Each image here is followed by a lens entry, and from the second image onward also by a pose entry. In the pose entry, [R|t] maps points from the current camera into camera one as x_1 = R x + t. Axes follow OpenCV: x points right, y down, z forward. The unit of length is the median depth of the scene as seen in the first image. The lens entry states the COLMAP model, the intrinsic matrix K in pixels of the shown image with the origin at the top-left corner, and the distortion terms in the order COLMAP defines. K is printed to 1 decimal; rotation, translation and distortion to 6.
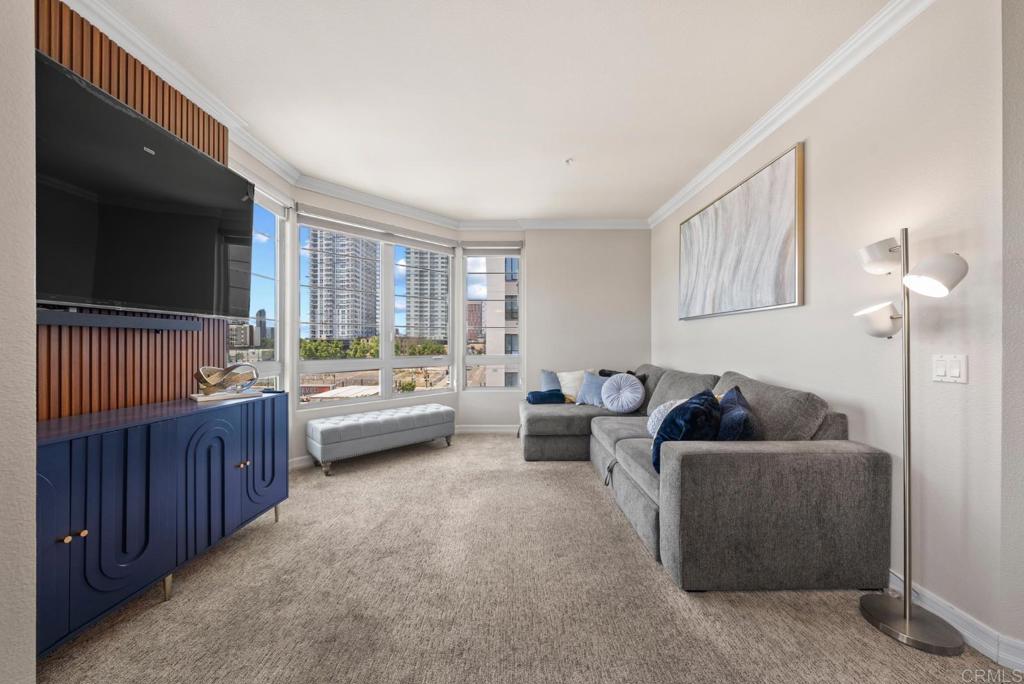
lens RADIAL K [[352.5, 0, 510.9], [0, 352.5, 344.1], [0, 0, 1]] dist [-0.003162, -0.000245]
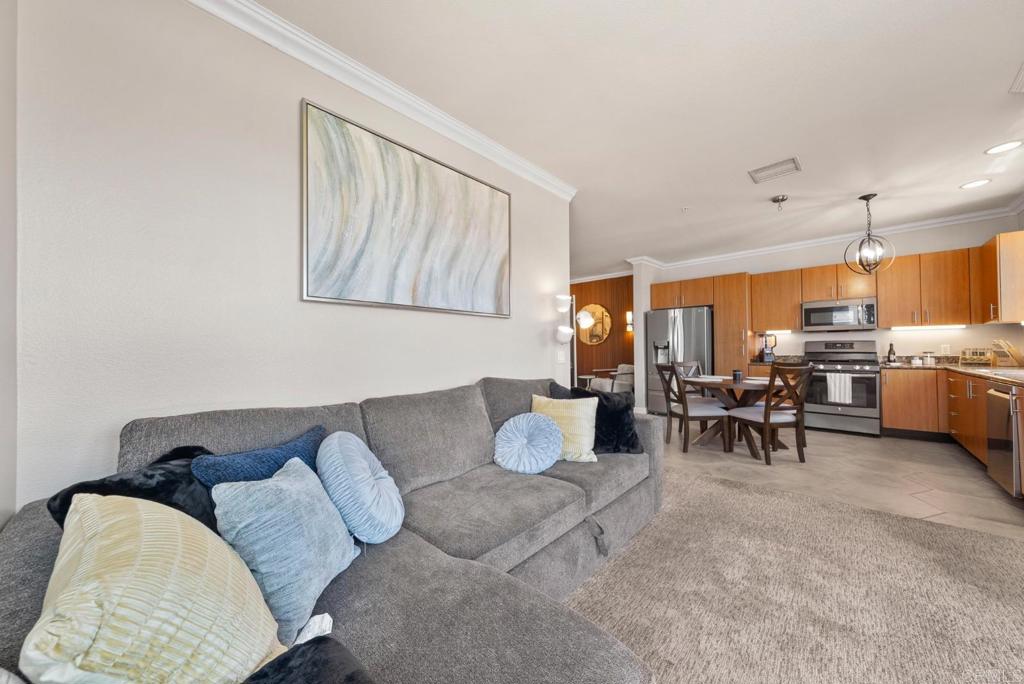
lens RADIAL K [[352.5, 0, 510.9], [0, 352.5, 344.1], [0, 0, 1]] dist [-0.003162, -0.000245]
pose [[-0.729905, 0.012886, 0.683427, -0.055022], [0.009026, 0.999917, -0.009214, -0.000538], [-0.683488, -0.000556, -0.729961, 1.422515]]
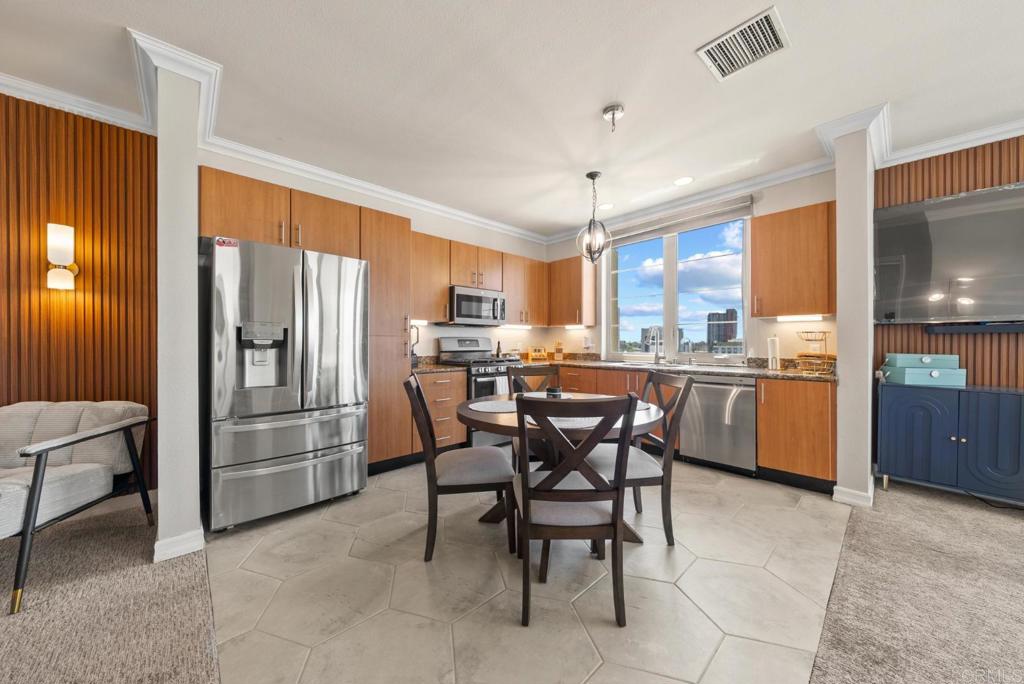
lens RADIAL K [[356.0, 0, 510.2], [0, 356.0, 343.6], [0, 0, 1]] dist [-0.001825, -0.000291]
pose [[-0.727314, 0.000486, -0.686304, 0.820416], [-0.003832, 0.999981, 0.004770, 0.000576], [0.686294, 0.006100, -0.727299, 0.290913]]
